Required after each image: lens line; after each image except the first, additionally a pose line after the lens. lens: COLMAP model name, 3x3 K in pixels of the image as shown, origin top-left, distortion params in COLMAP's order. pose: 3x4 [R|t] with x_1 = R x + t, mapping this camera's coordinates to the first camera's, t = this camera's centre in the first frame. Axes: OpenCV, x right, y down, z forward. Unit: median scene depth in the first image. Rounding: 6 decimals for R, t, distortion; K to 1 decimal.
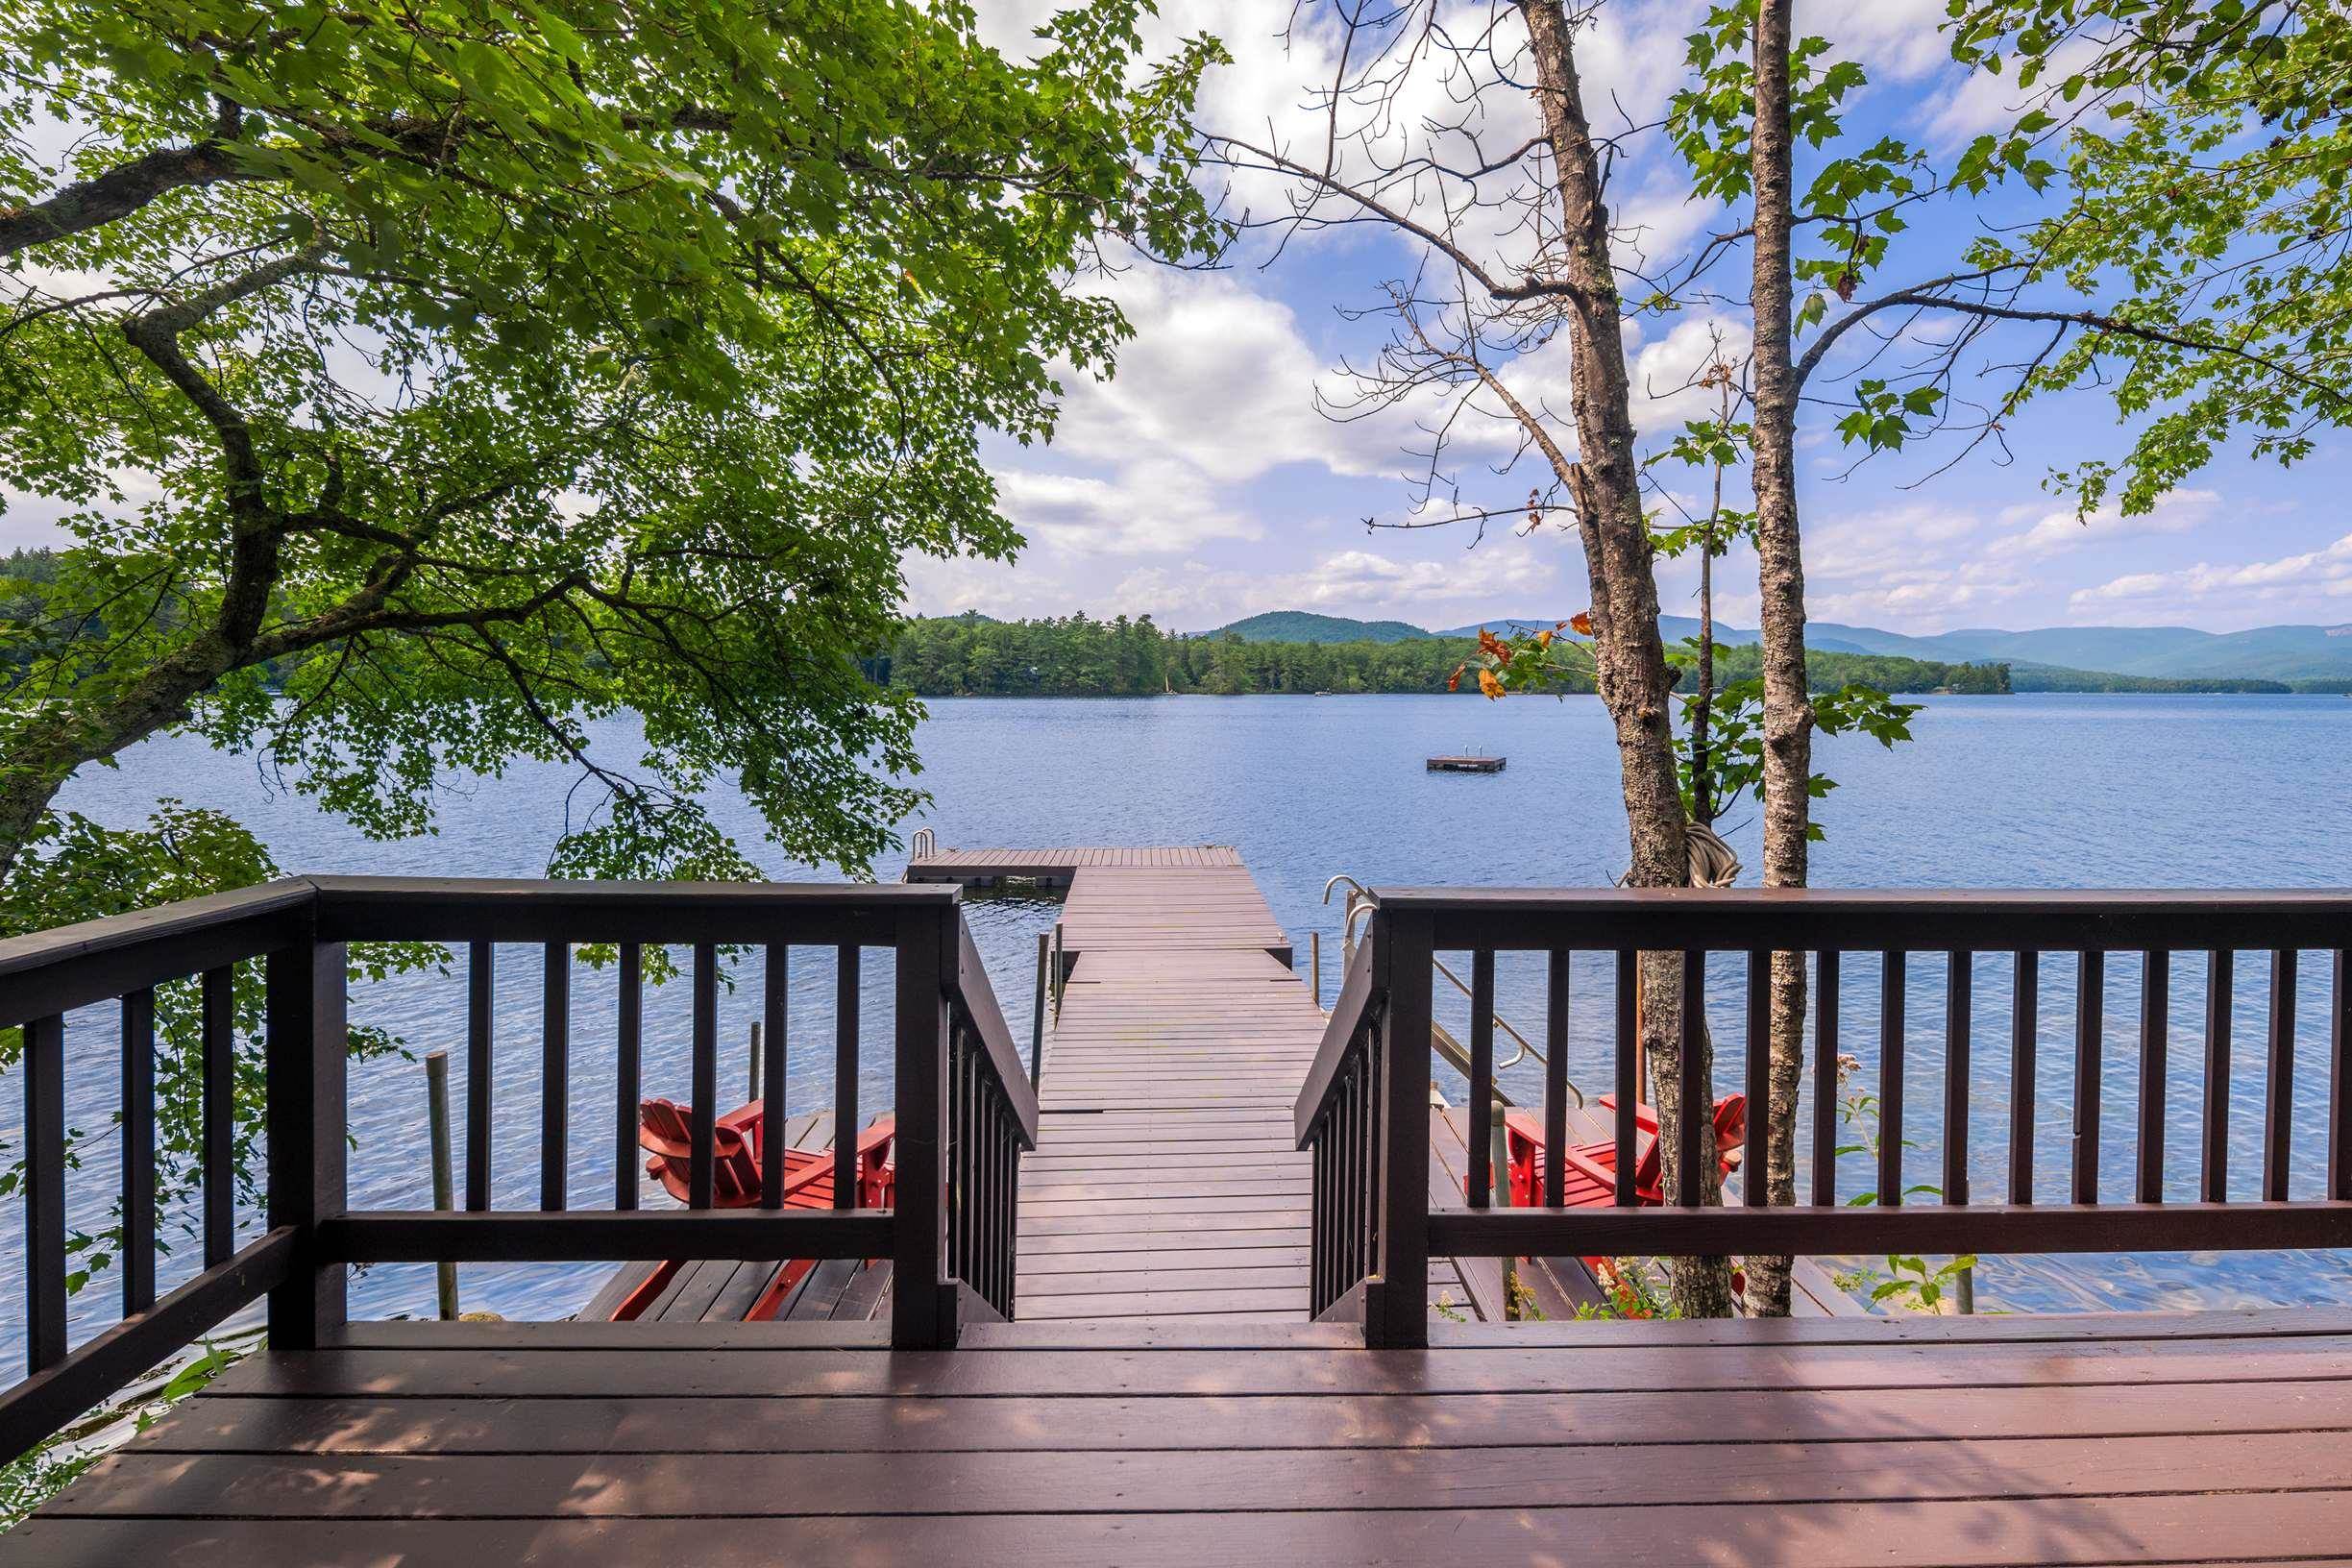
lens RADIAL K [[1156.2, 0, 1178.7], [0, 1156.2, 711.9], [0, 0, 1]] dist [0.046922, -0.026088]
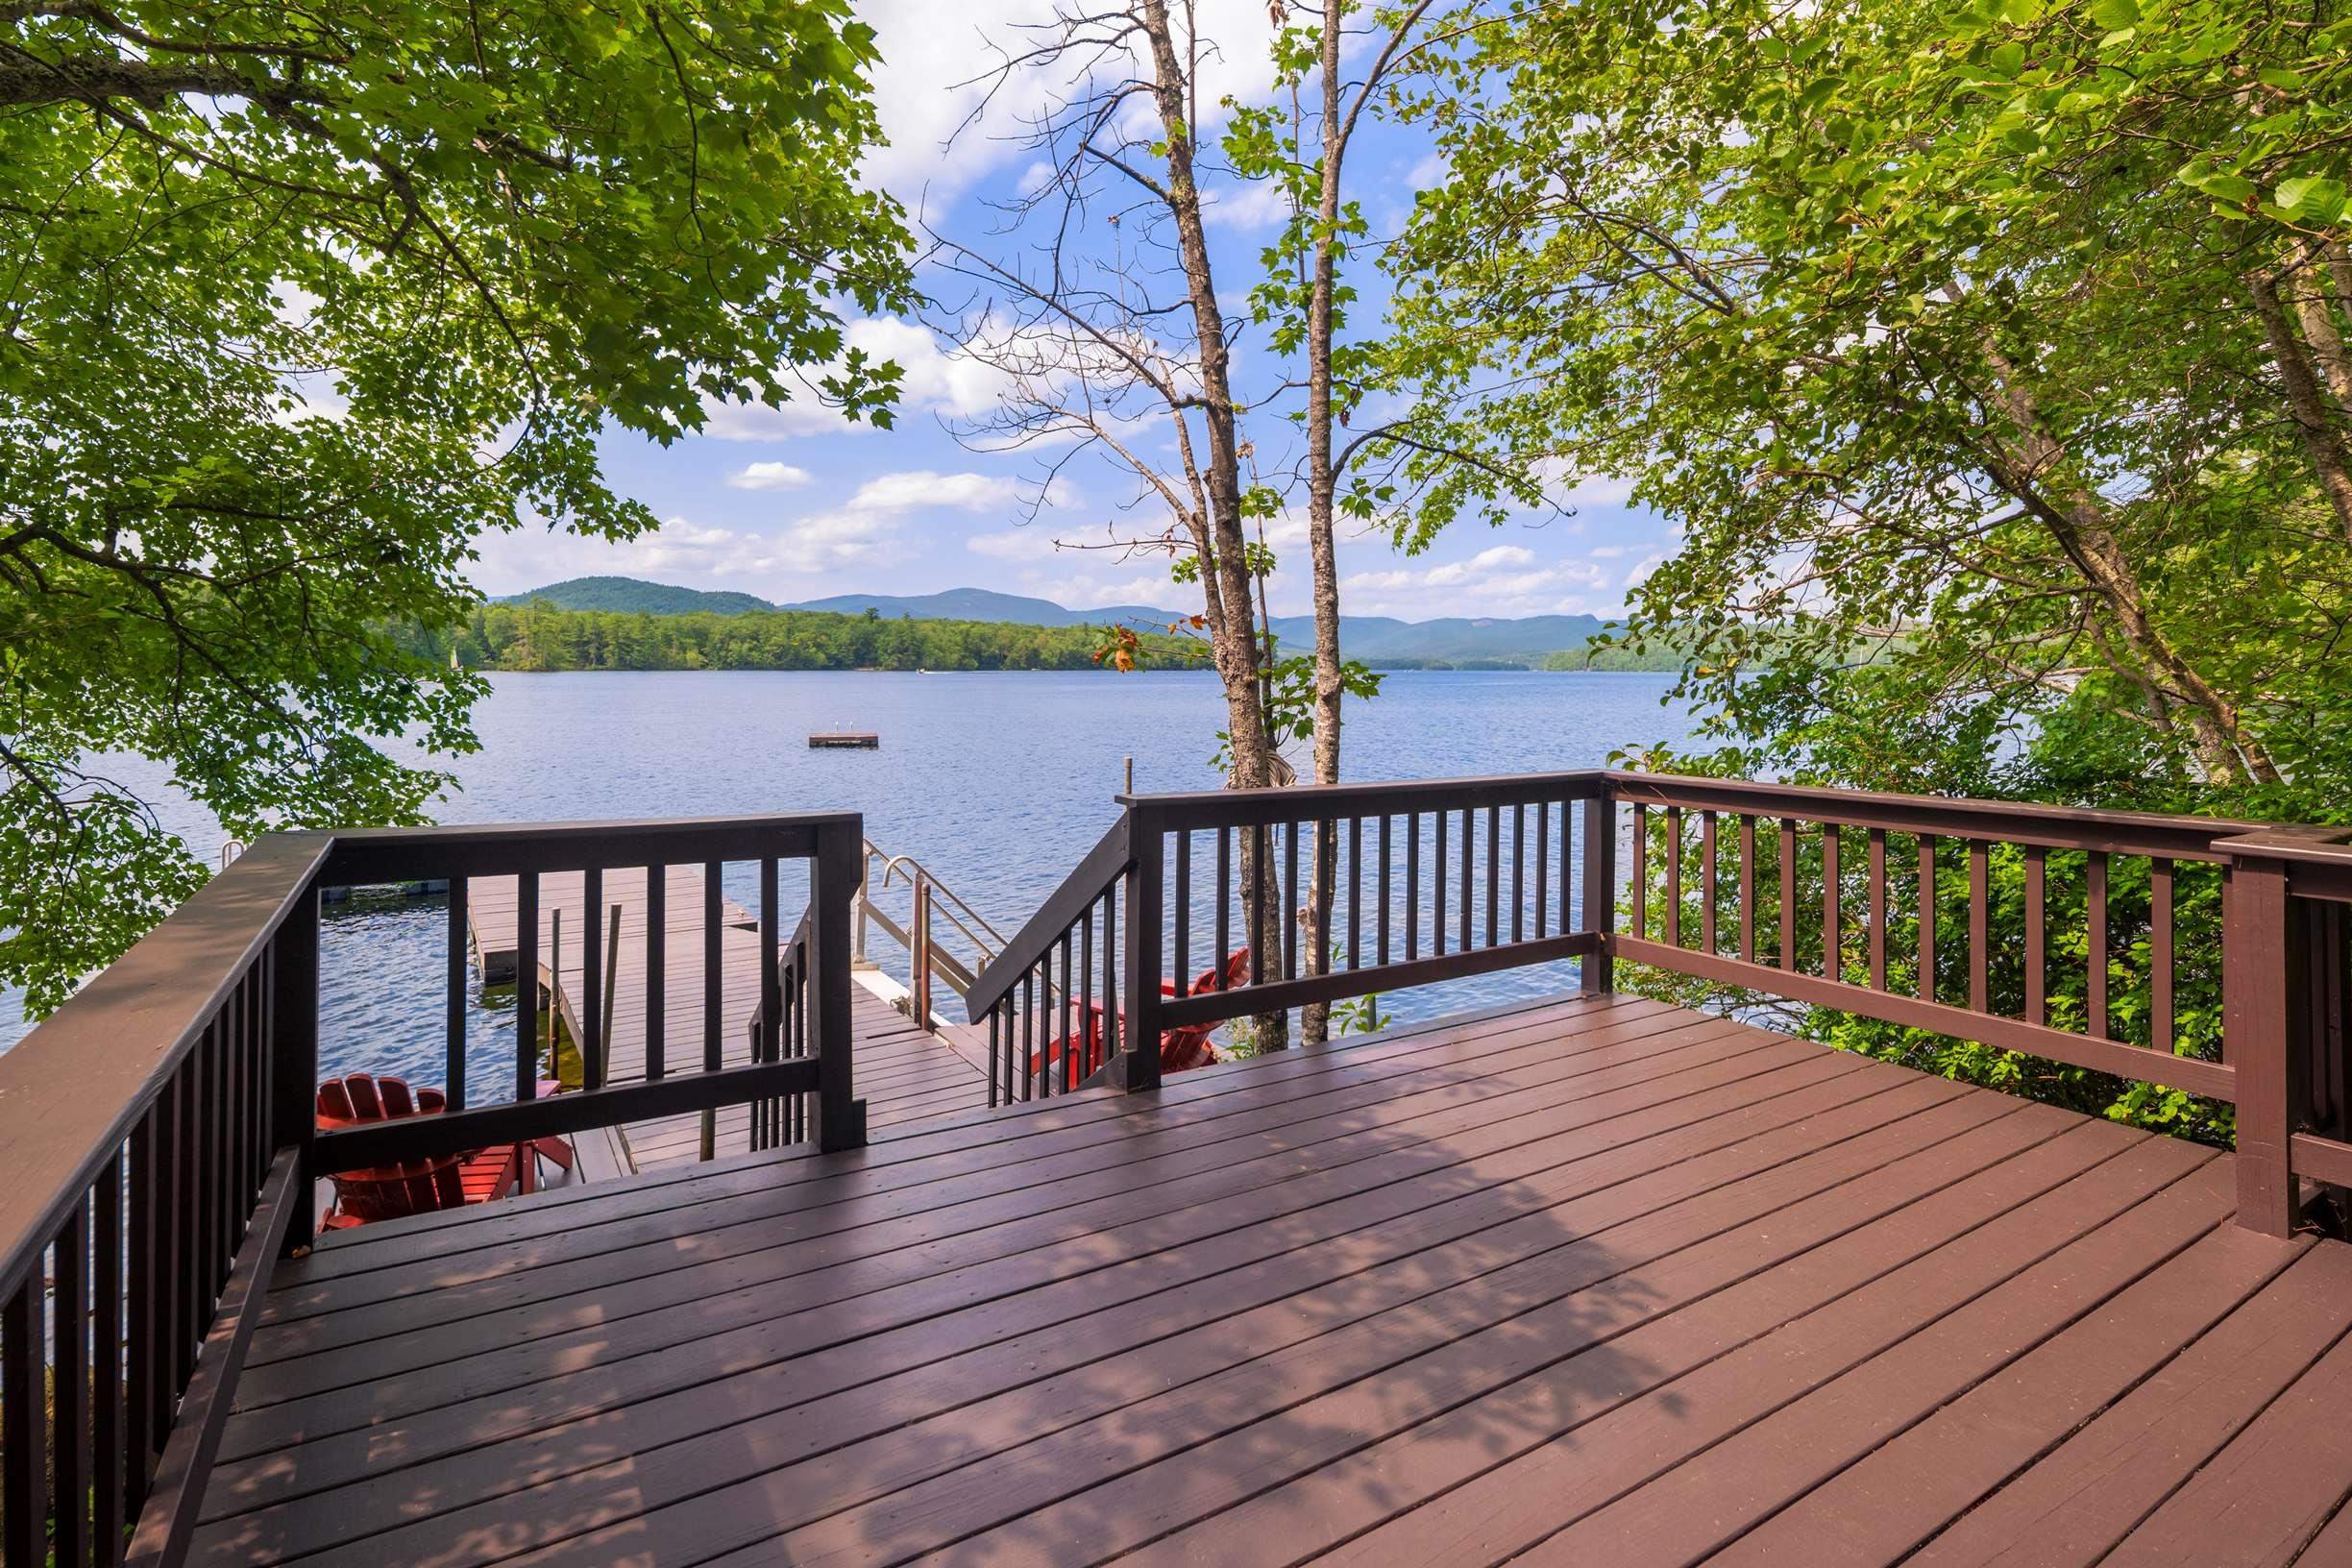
lens RADIAL K [[1156.2, 0, 1178.7], [0, 1156.2, 711.9], [0, 0, 1]] dist [0.046922, -0.026088]
pose [[0.870180, -0.018609, 0.492382, -0.447162], [0.009263, 0.999728, 0.021413, 0.009791], [-0.492646, -0.014072, 0.870116, -0.307091]]
